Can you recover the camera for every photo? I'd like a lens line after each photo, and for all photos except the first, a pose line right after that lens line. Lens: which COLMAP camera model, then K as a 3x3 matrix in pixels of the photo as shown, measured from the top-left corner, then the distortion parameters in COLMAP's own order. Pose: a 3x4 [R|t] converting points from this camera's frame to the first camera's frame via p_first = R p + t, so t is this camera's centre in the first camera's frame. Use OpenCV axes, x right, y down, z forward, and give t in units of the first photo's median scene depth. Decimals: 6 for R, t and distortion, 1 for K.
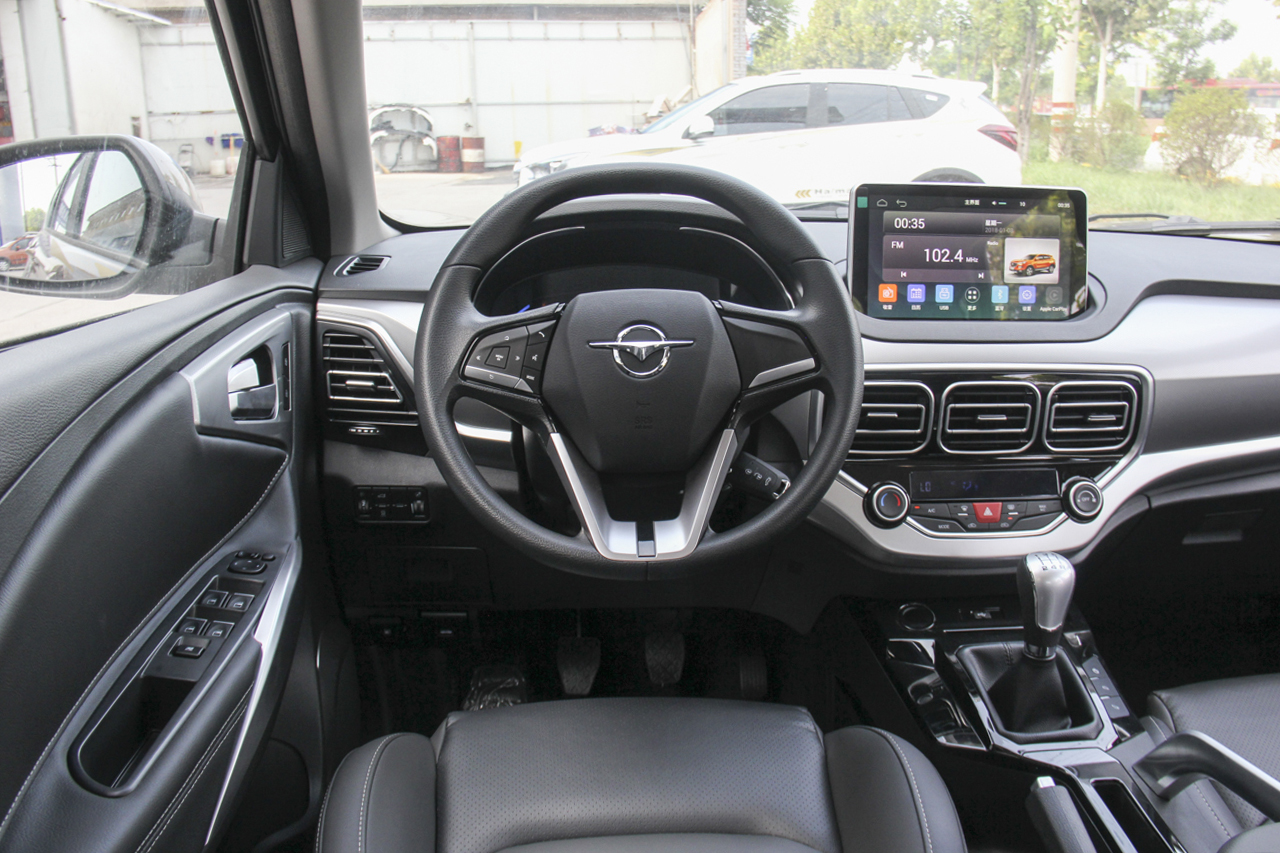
lens RADIAL K [[1085.6, 0, 613.7], [0, 1085.6, 364.3], [0, 0, 1]] dist [-0.147686, 0.090299]
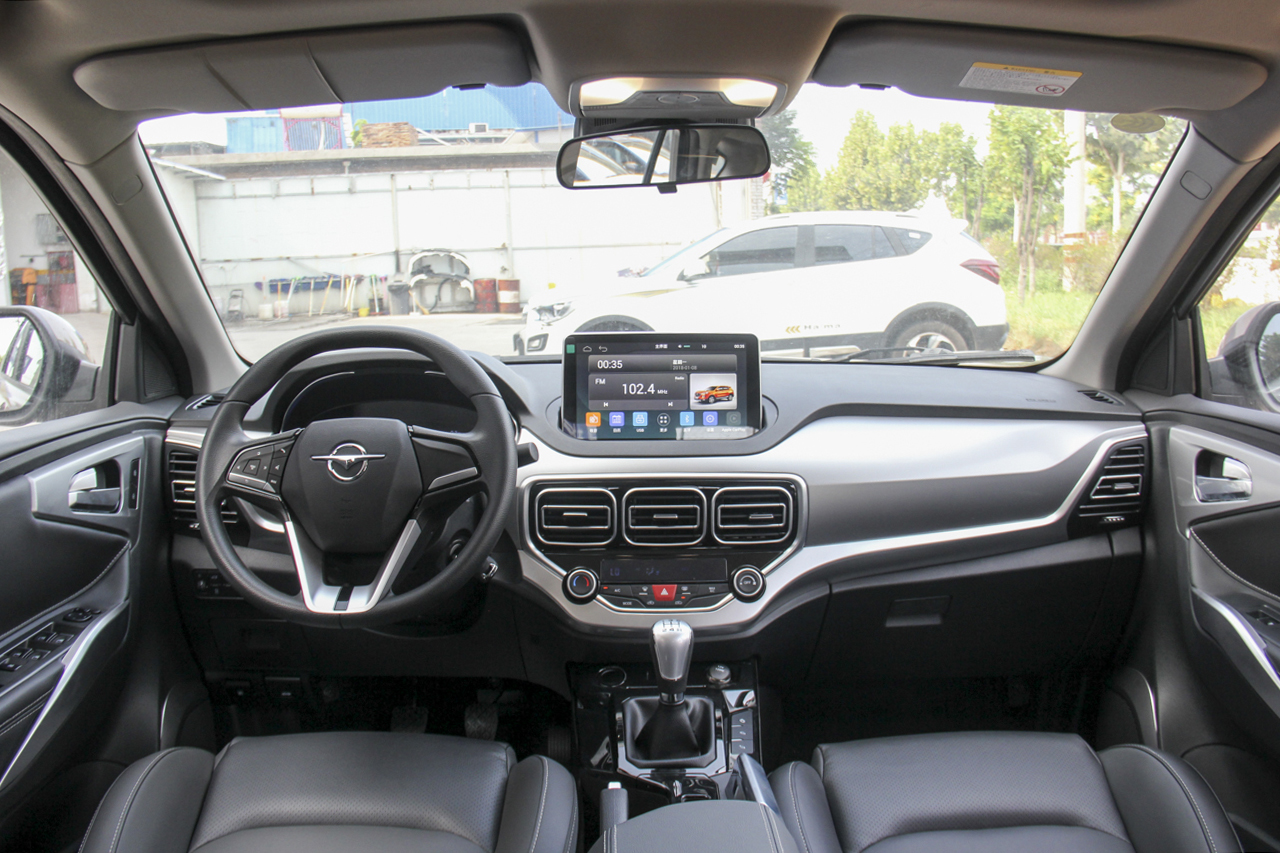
lens RADIAL K [[1085.6, 0, 612.9], [0, 1085.6, 381.3], [0, 0, 1]] dist [-0.147686, 0.090299]
pose [[0.997760, -0.012486, -0.065718, 0.360615], [0.005275, 0.994052, -0.108782, 0.028906], [0.066685, 0.108191, 0.991891, -0.275236]]
